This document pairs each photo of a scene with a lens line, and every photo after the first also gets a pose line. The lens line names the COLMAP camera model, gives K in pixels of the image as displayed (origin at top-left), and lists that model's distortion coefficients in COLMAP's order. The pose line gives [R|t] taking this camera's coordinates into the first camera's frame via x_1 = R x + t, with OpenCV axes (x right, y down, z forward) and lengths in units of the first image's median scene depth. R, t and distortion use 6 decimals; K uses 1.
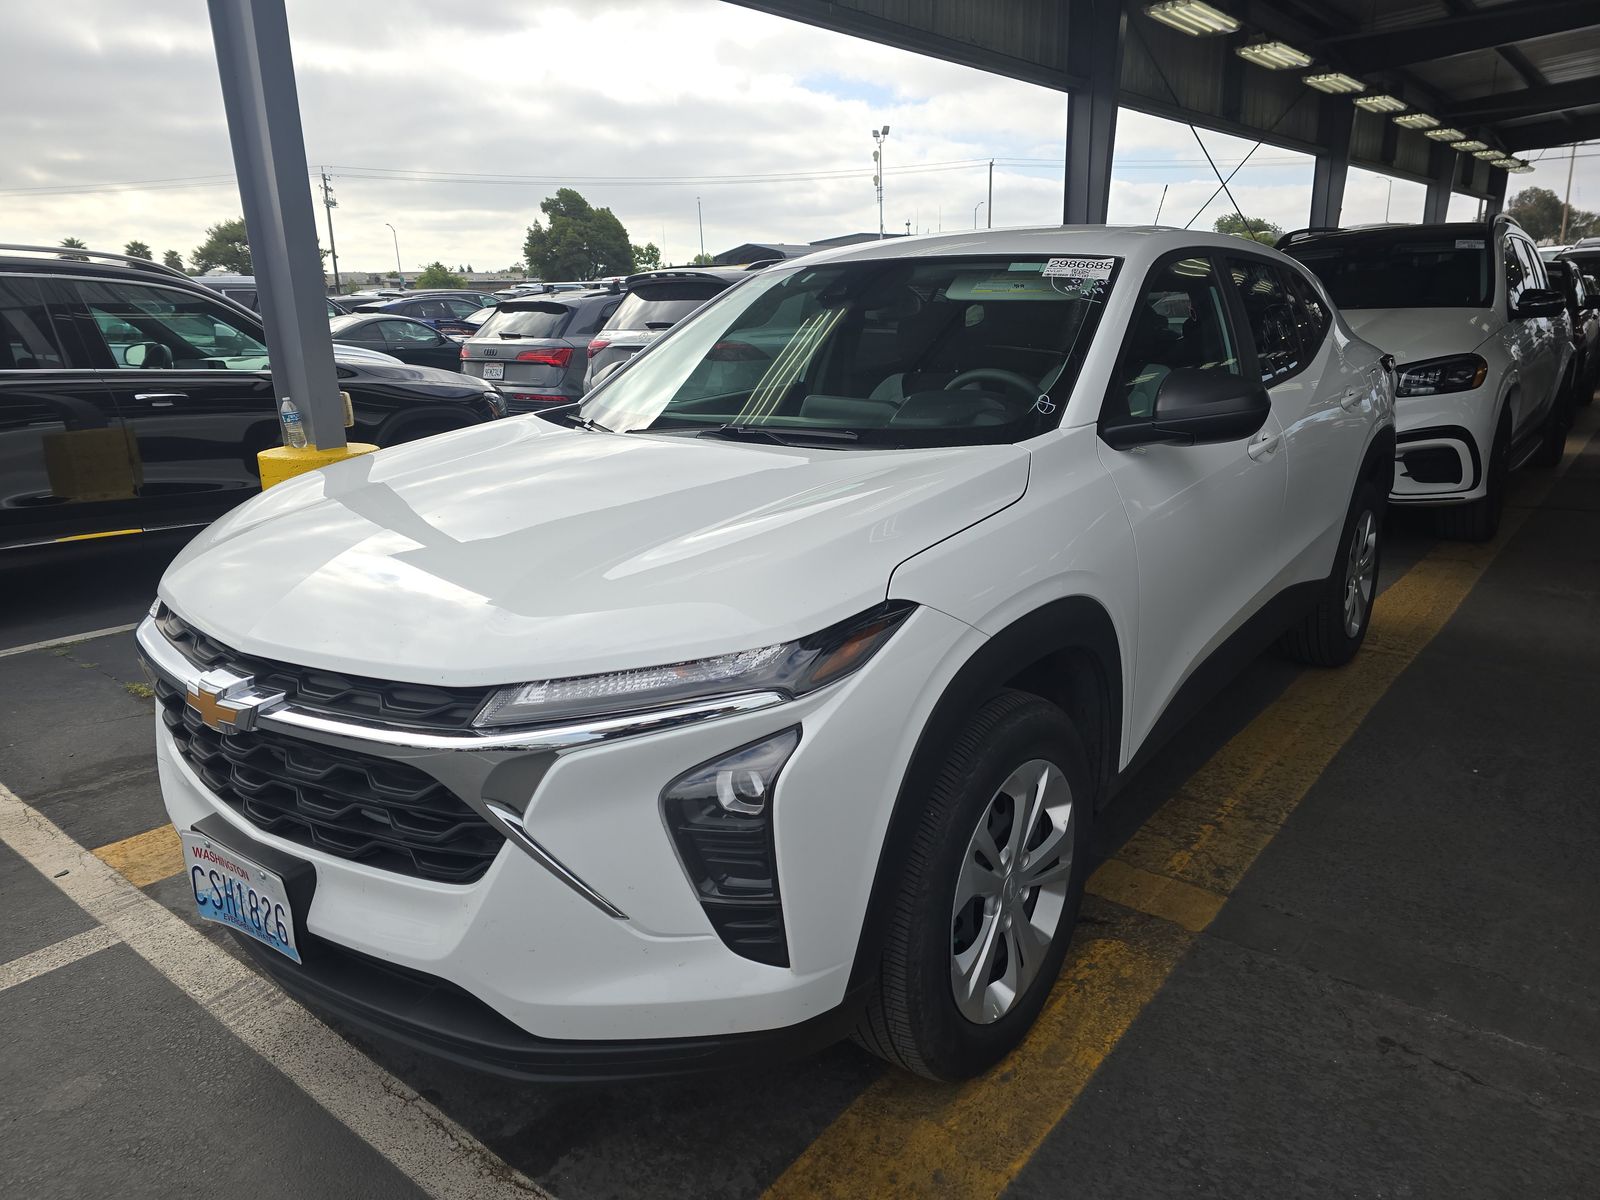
lens RADIAL K [[1099.0, 0, 795.6], [0, 1099.0, 598.0], [0, 0, 1]] dist [0.046686, -0.051889]
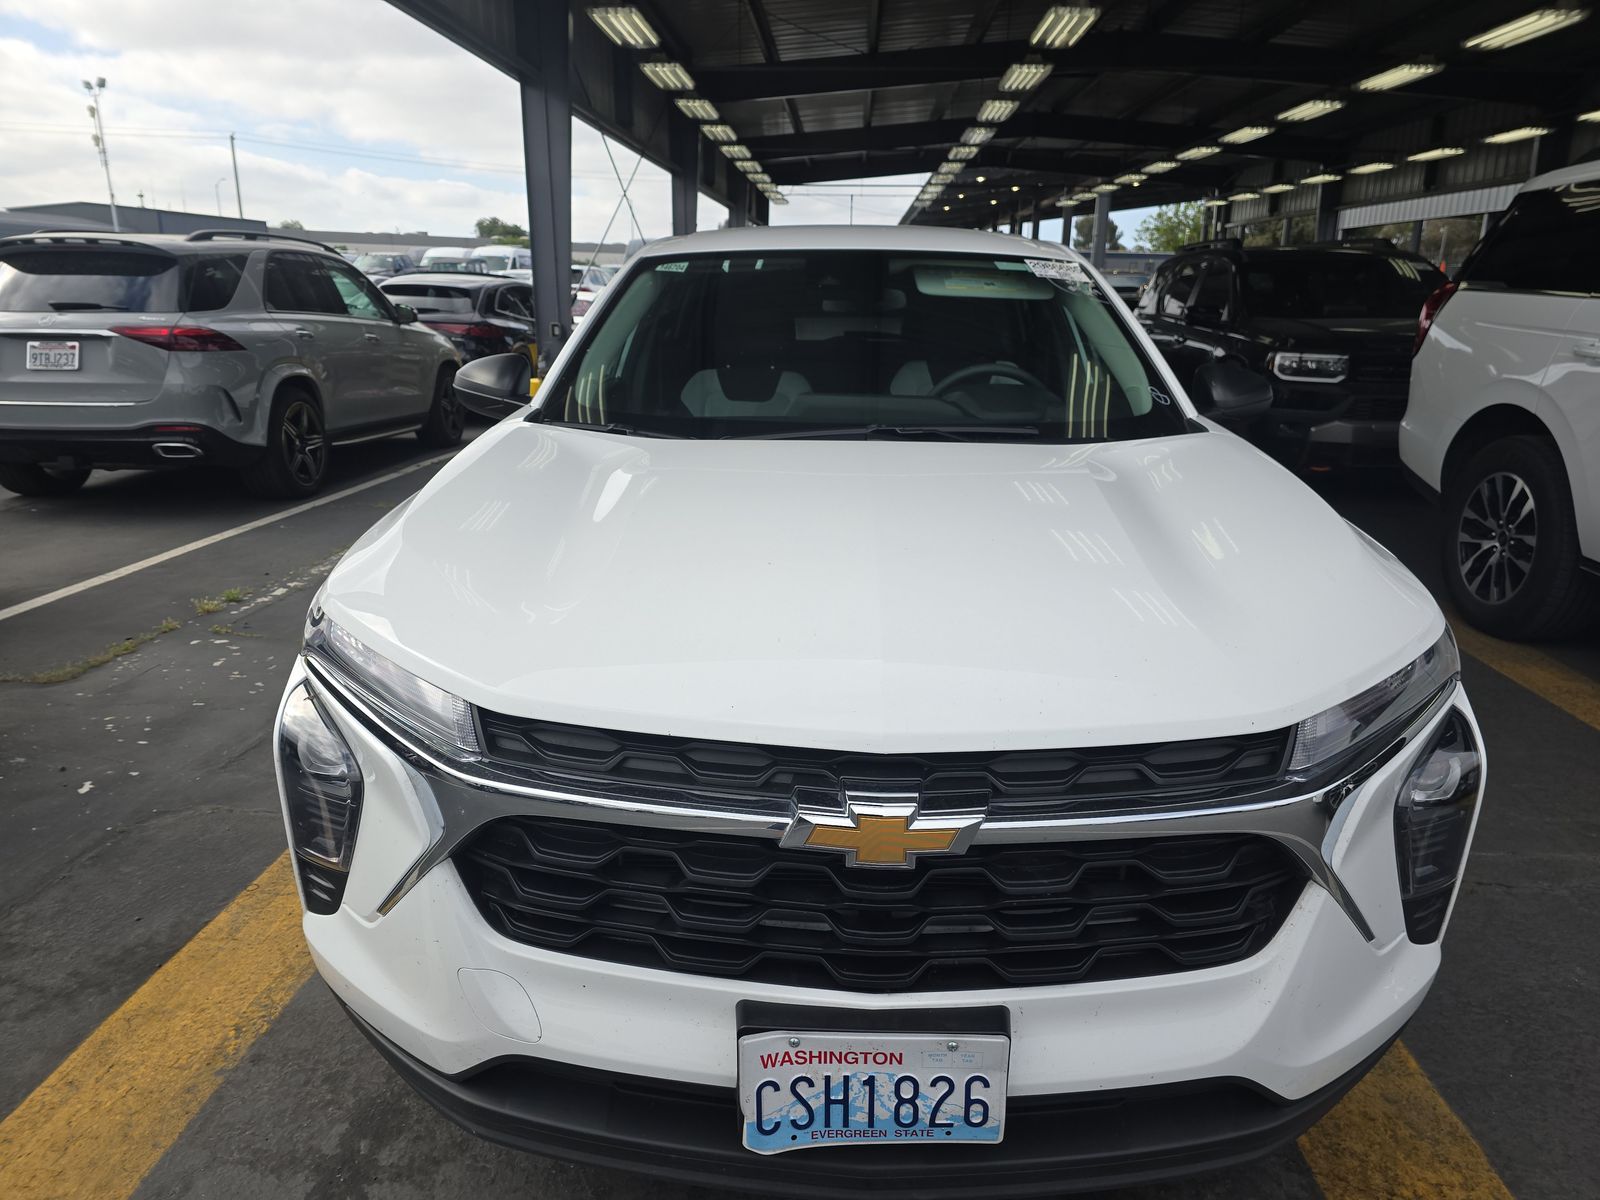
lens RADIAL K [[1099.0, 0, 795.6], [0, 1099.0, 598.0], [0, 0, 1]] dist [0.046686, -0.051889]
pose [[0.798949, -0.122116, 0.588870, -0.195885], [0.121001, 0.991784, 0.041502, -0.018106], [-0.589100, 0.038096, 0.807161, 0.092773]]
